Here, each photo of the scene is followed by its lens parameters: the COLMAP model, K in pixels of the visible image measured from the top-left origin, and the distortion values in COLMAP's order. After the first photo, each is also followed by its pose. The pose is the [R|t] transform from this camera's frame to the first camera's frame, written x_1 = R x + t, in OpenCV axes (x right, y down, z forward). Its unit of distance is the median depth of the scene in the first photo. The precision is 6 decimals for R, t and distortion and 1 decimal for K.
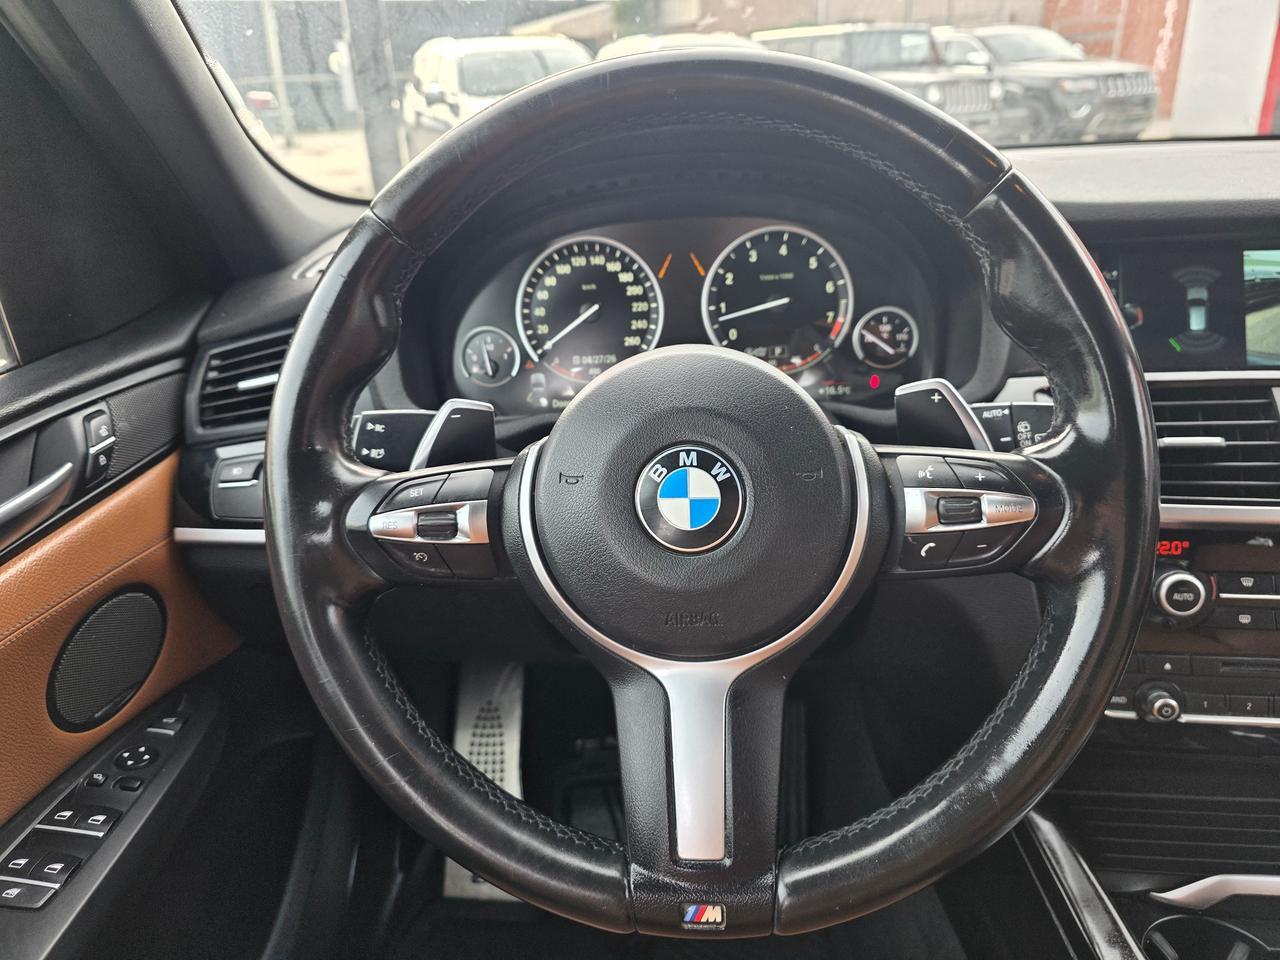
lens RADIAL K [[880.0, 0, 646.4], [0, 880.0, 474.3], [0, 0, 1]] dist [0.004445, -0.035391]
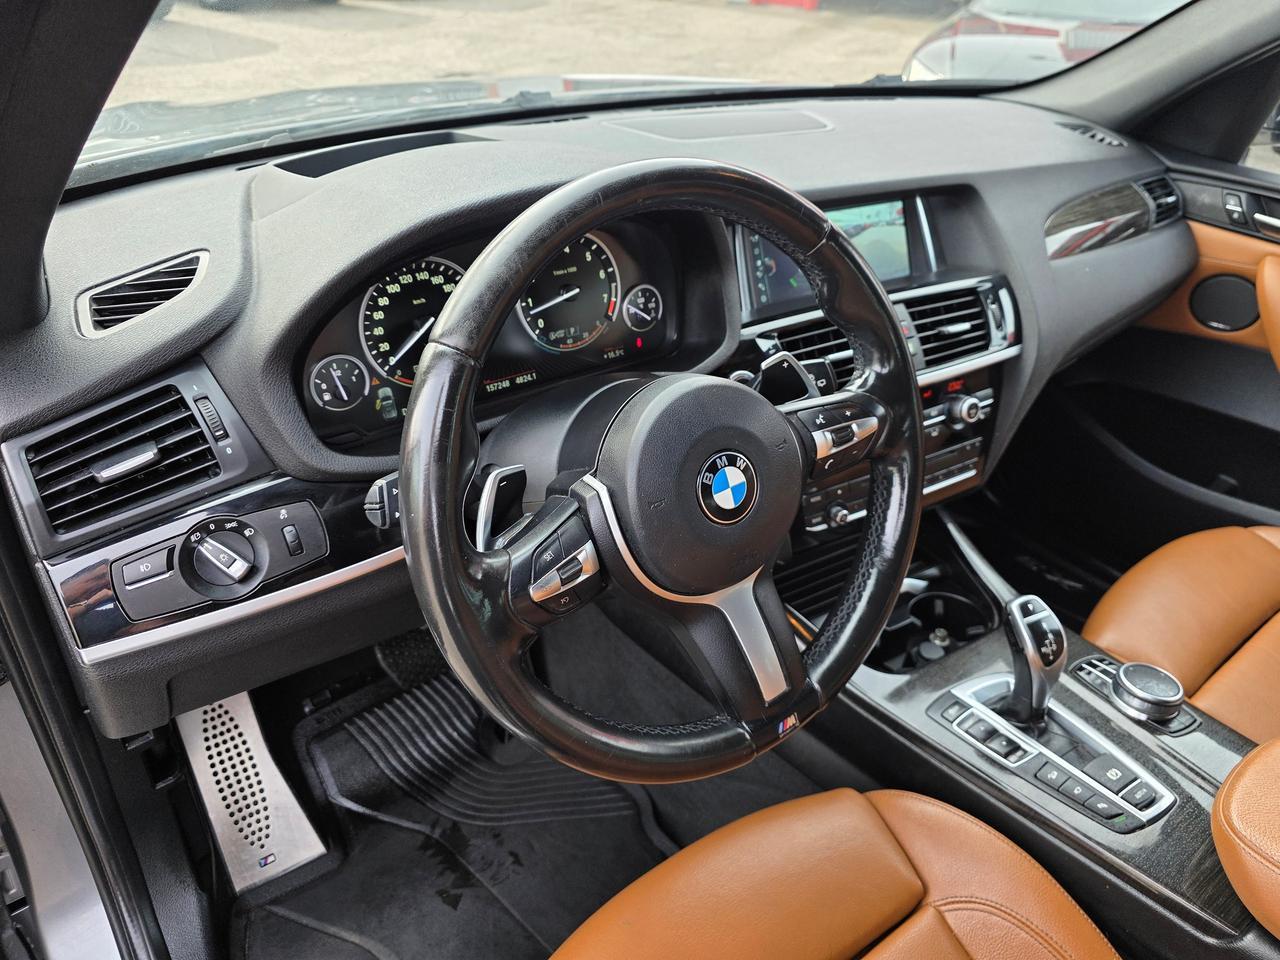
lens RADIAL K [[880.0, 0, 646.4], [0, 880.0, 474.3], [0, 0, 1]] dist [0.004445, -0.035391]
pose [[0.761708, -0.267161, 0.590276, -0.560162], [0.161164, 0.960522, 0.226766, -0.212738], [-0.627557, -0.077598, 0.774694, -0.035118]]
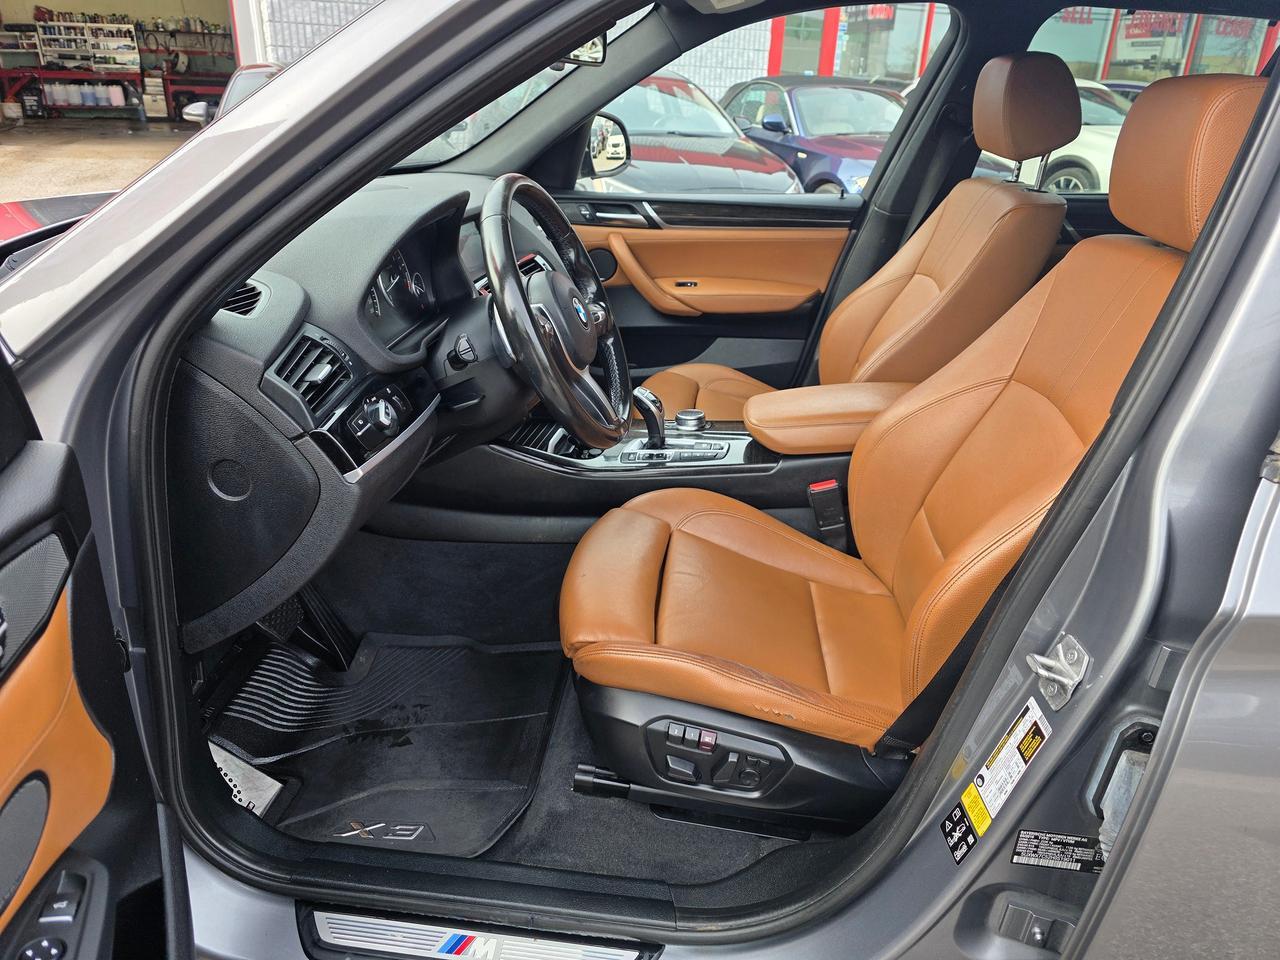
lens RADIAL K [[880.0, 0, 646.4], [0, 880.0, 474.3], [0, 0, 1]] dist [0.004445, -0.035391]
pose [[0.024964, -0.348522, 0.936968, -1.875741], [0.342393, 0.883553, 0.319531, -0.246587], [-0.939225, 0.312835, 0.141389, 0.274160]]
